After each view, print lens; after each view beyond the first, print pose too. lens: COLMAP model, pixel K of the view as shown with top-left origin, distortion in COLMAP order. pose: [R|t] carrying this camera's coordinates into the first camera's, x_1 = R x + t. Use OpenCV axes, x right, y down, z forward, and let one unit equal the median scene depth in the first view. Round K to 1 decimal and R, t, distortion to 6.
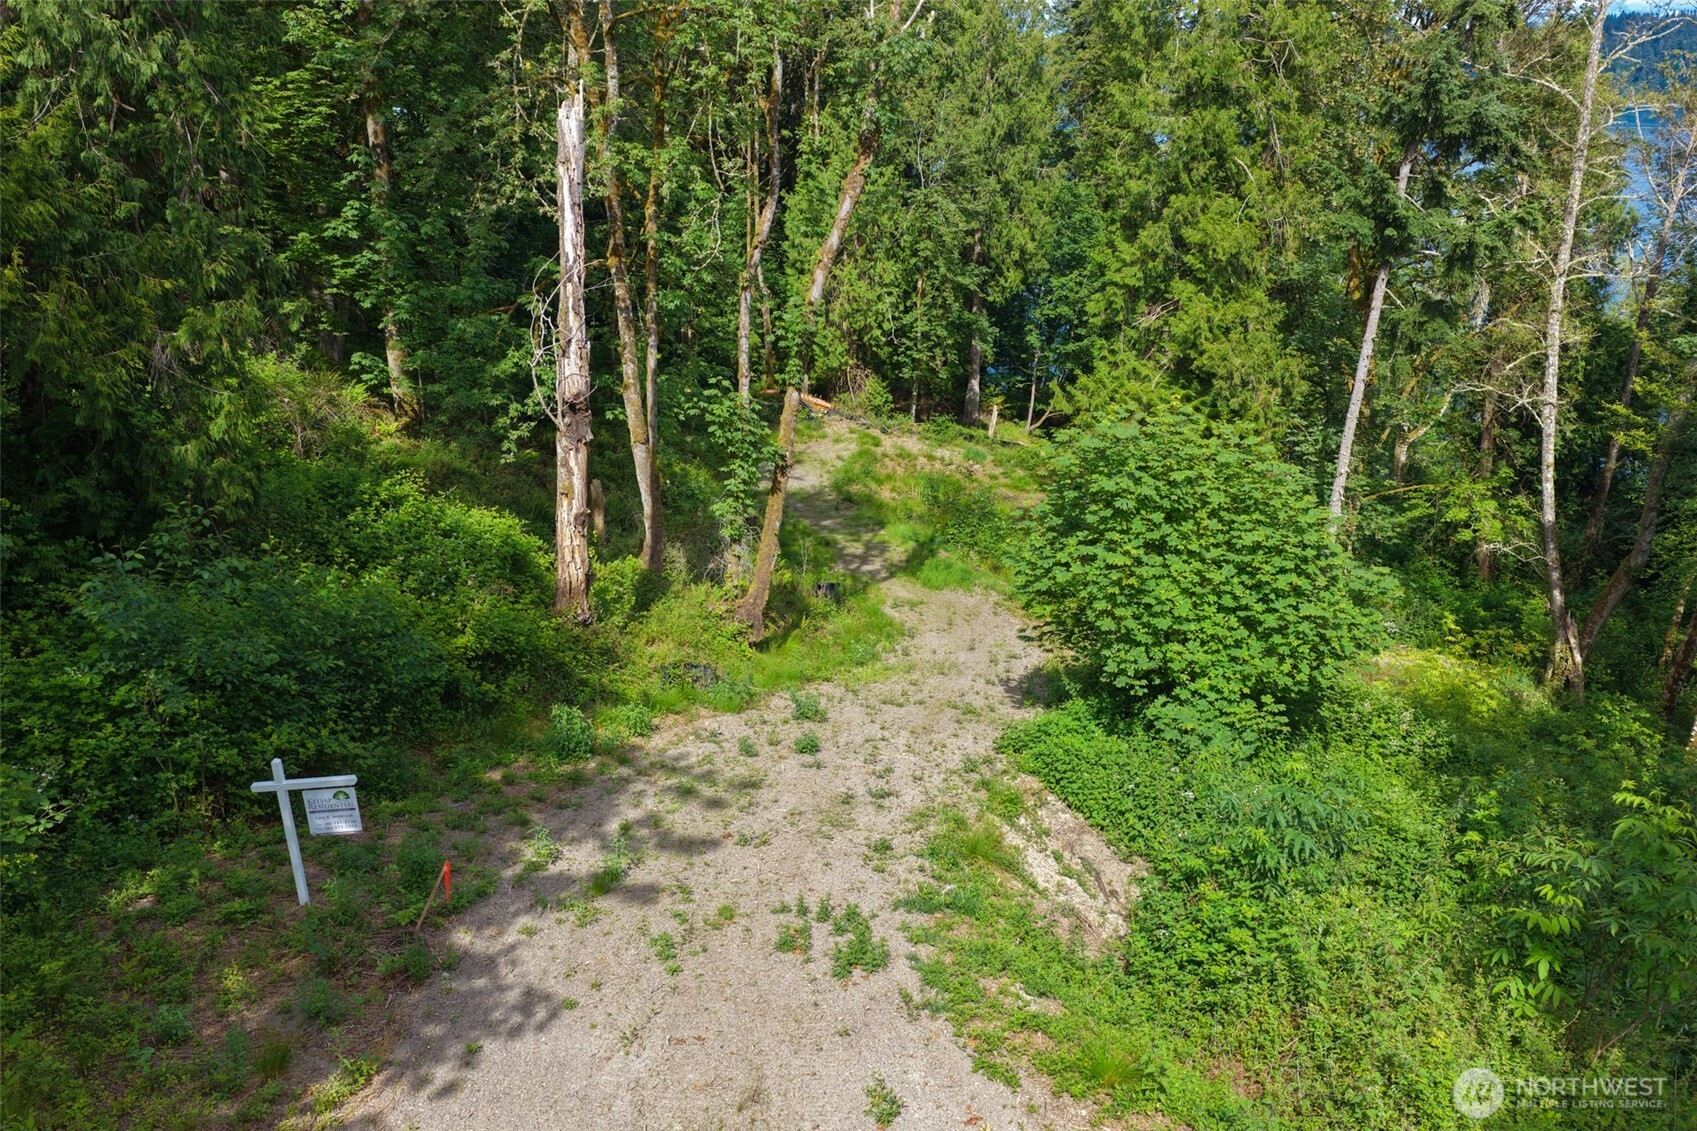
lens RADIAL K [[1424.4, 0, 840.2], [0, 1424.4, 572.0], [0, 0, 1]] dist [-0.002781, 0.037766]
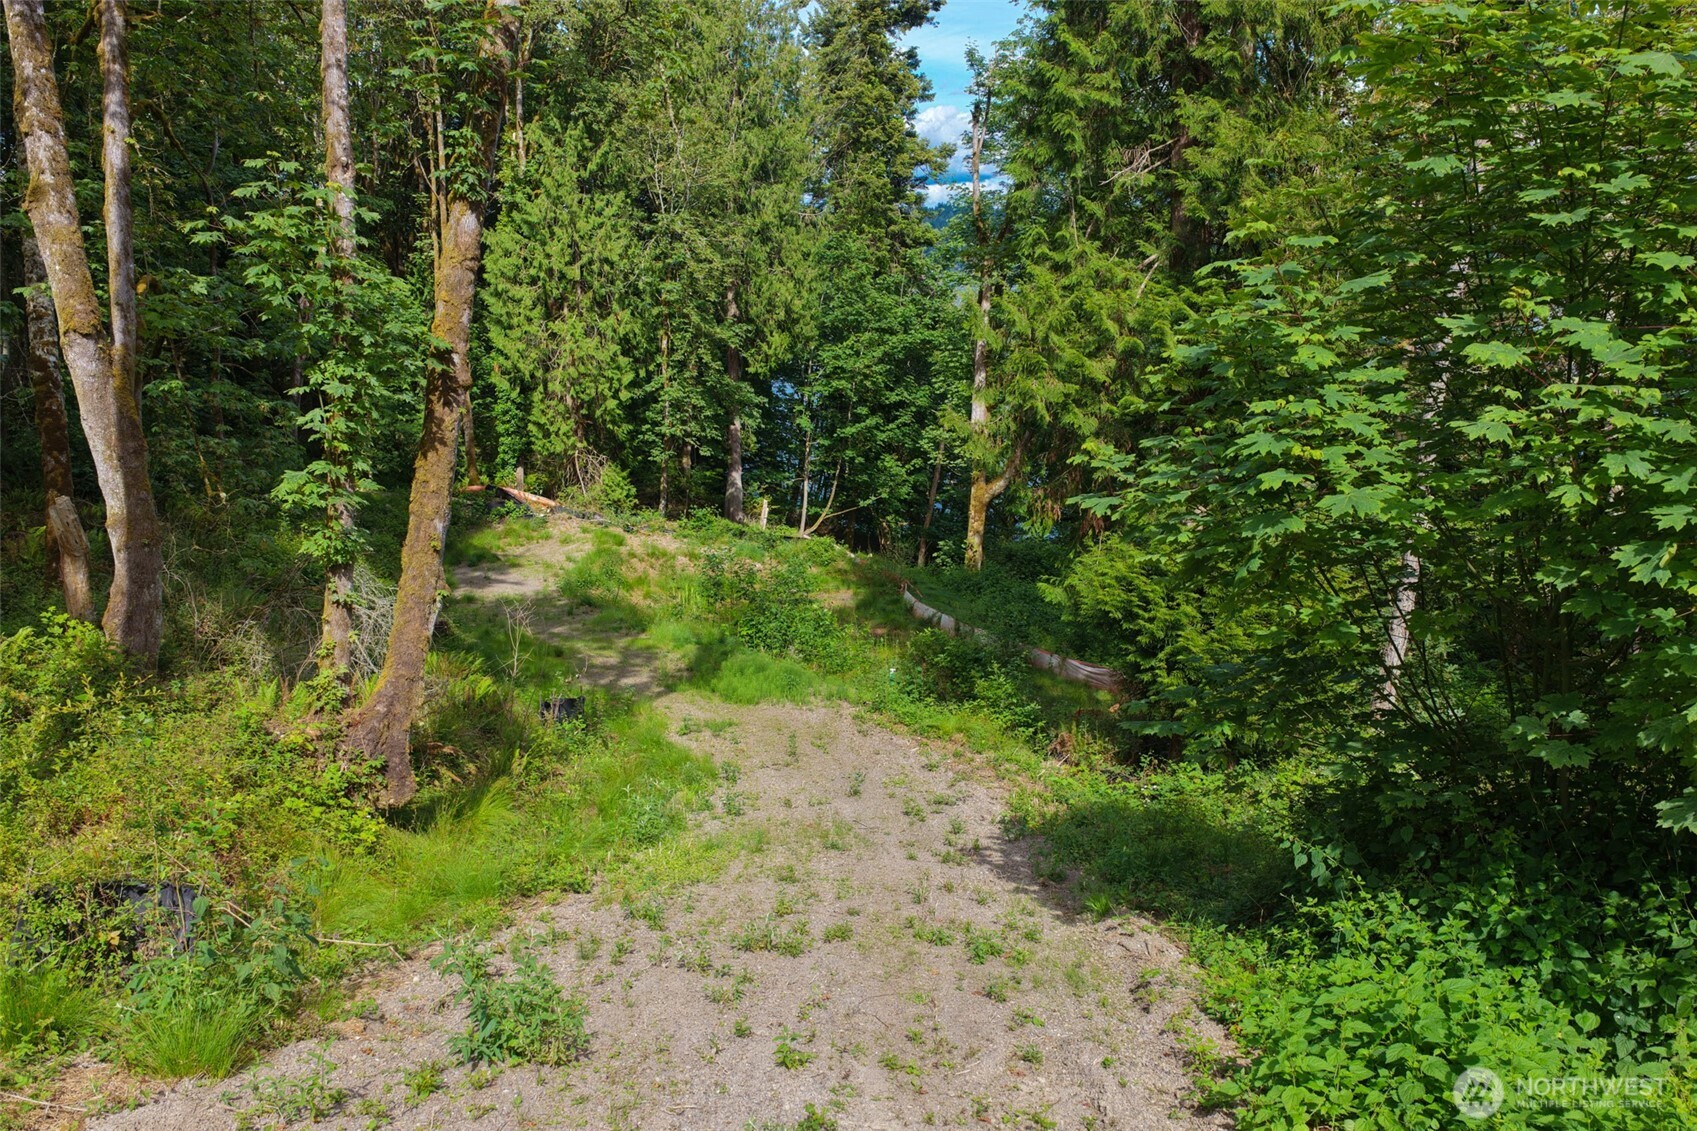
lens RADIAL K [[1424.4, 0, 845.5], [0, 1424.4, 563.5], [0, 0, 1]] dist [-0.002781, 0.037766]
pose [[0.980210, -0.042755, 0.193288, -0.005334], [0.065991, 0.991122, -0.115422, 0.024706], [-0.186637, 0.125893, 0.974329, 0.391373]]
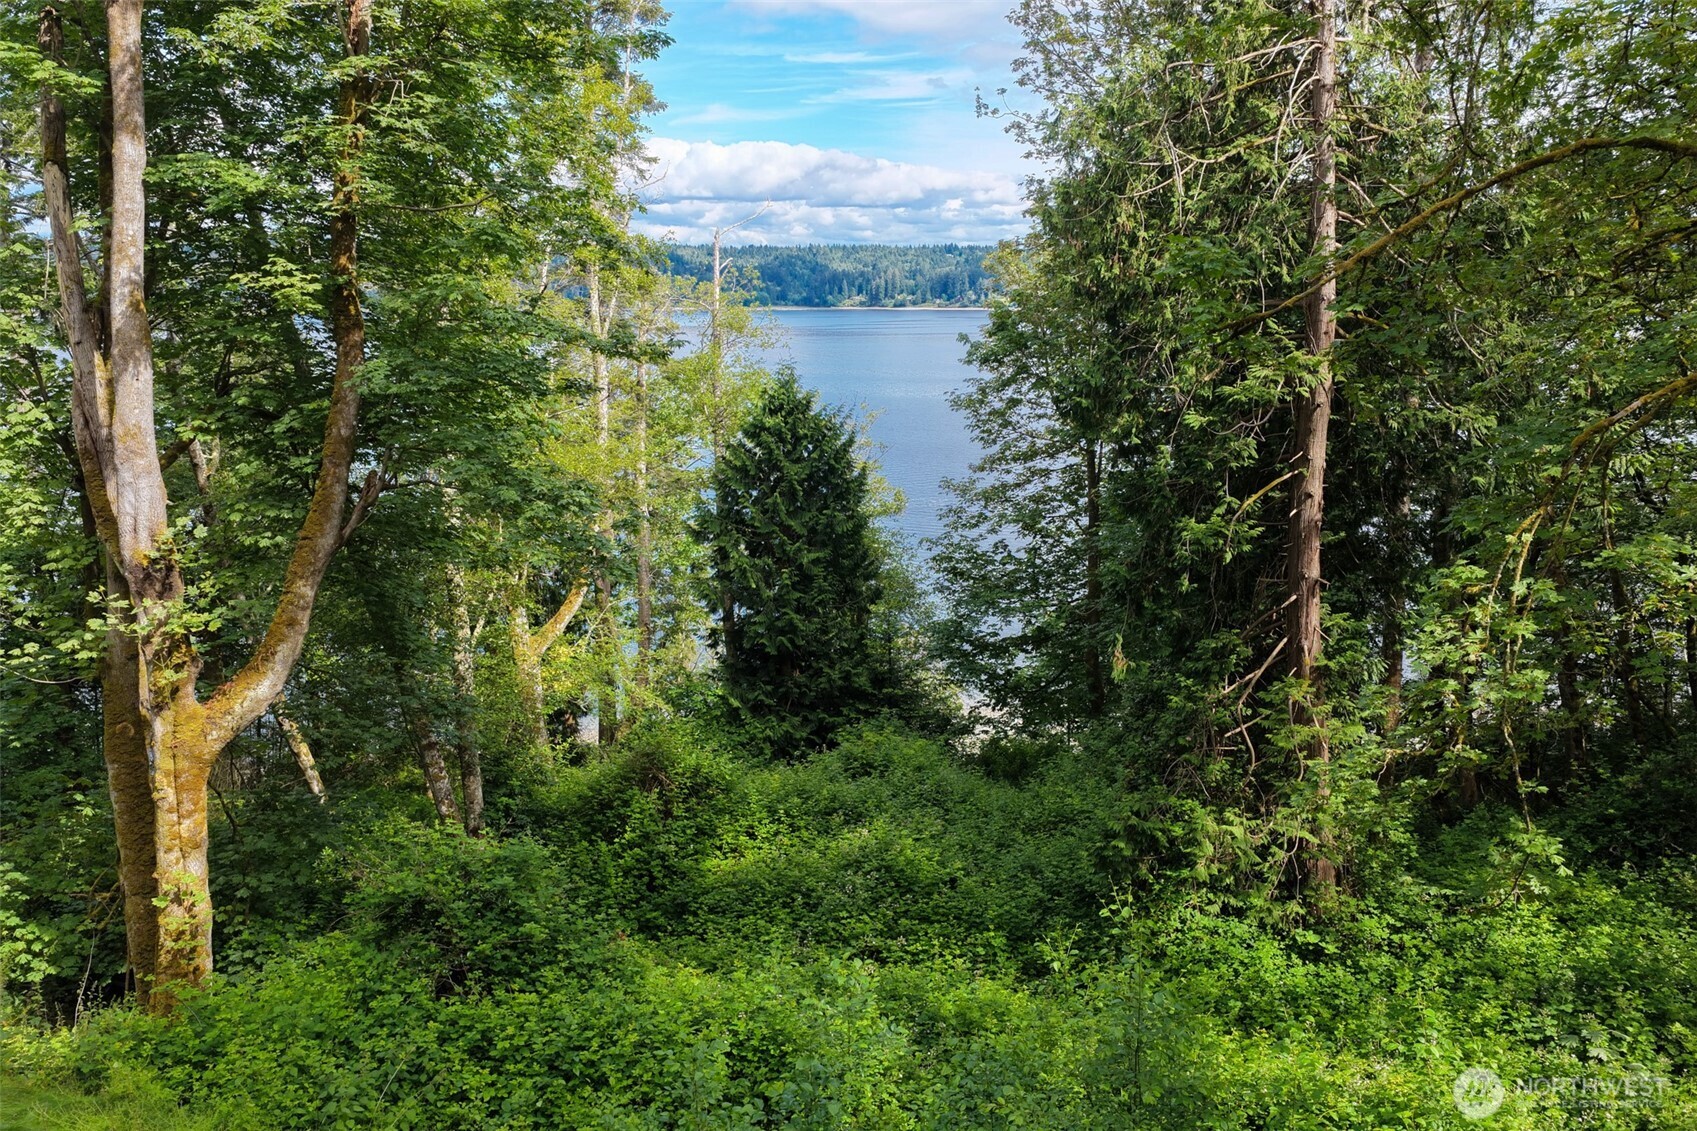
lens RADIAL K [[1424.4, 0, 859.0], [0, 1424.4, 551.1], [0, 0, 1]] dist [-0.002781, 0.037766]
pose [[0.482863, -0.163909, 0.860219, 0.108119], [0.302428, 0.953099, 0.011845, -0.180752], [-0.821815, 0.254435, 0.509787, 1.242477]]
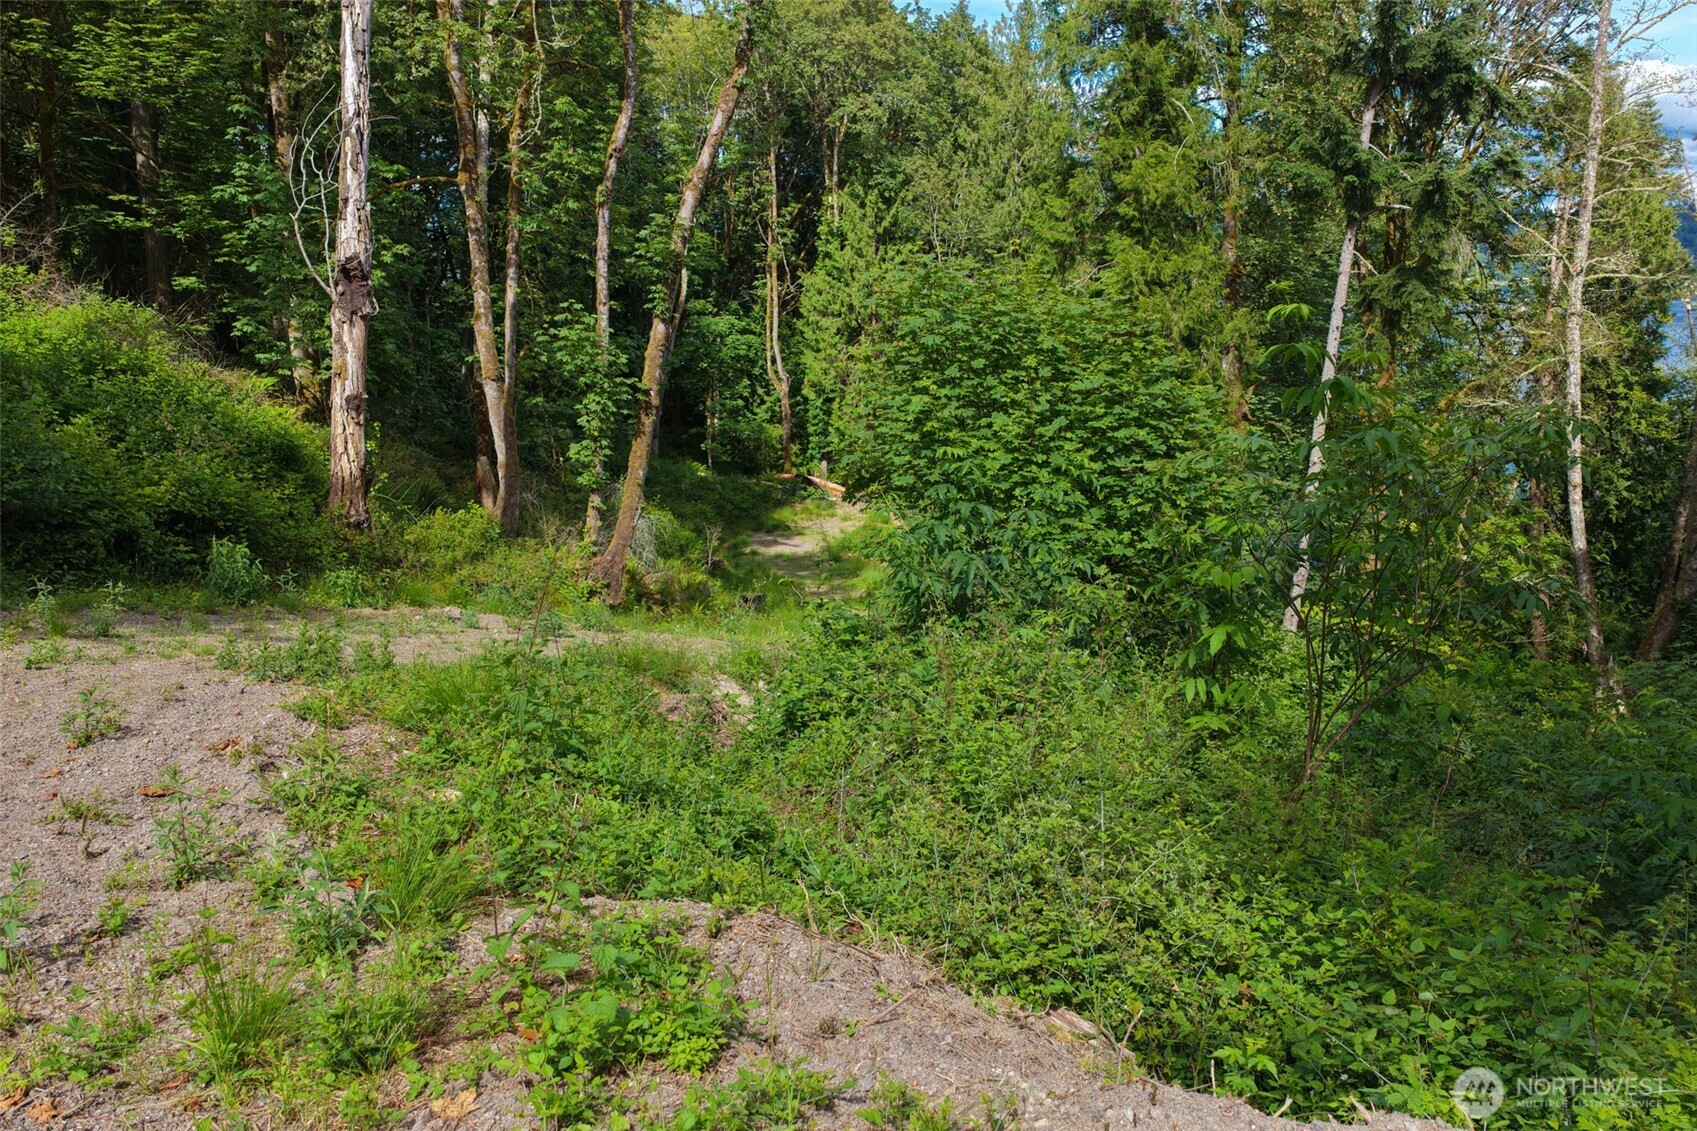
lens RADIAL K [[1424.4, 0, 837.7], [0, 1424.4, 569.1], [0, 0, 1]] dist [-0.002781, 0.037766]
pose [[0.997110, 0.013893, -0.074691, 0.102641], [-0.022965, 0.992264, -0.122004, 0.092743], [0.072418, 0.123367, 0.989715, 0.091205]]
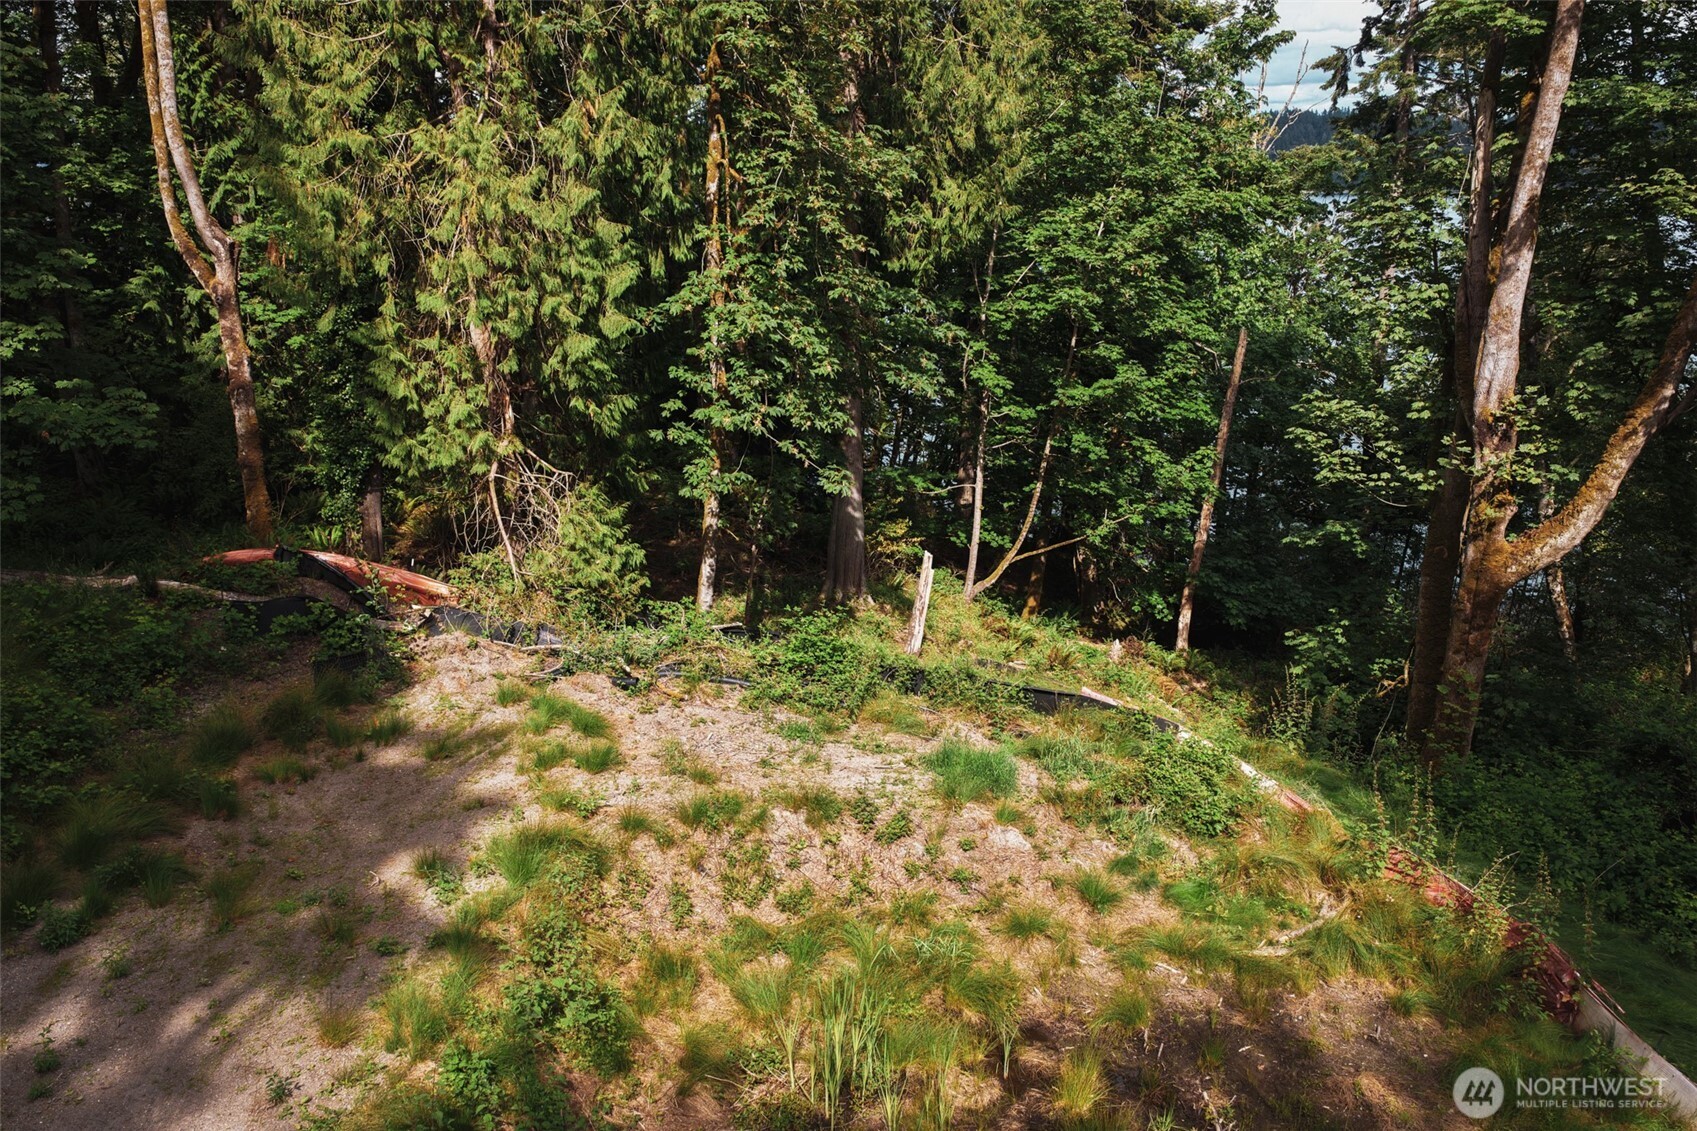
lens RADIAL K [[1424.4, 0, 847.9], [0, 1424.4, 566.8], [0, 0, 1]] dist [-0.002781, 0.037766]
pose [[0.980458, -0.056868, 0.188331, 0.036179], [0.069205, 0.995821, -0.059589, -0.167778], [-0.184155, 0.071458, 0.980296, 1.167506]]
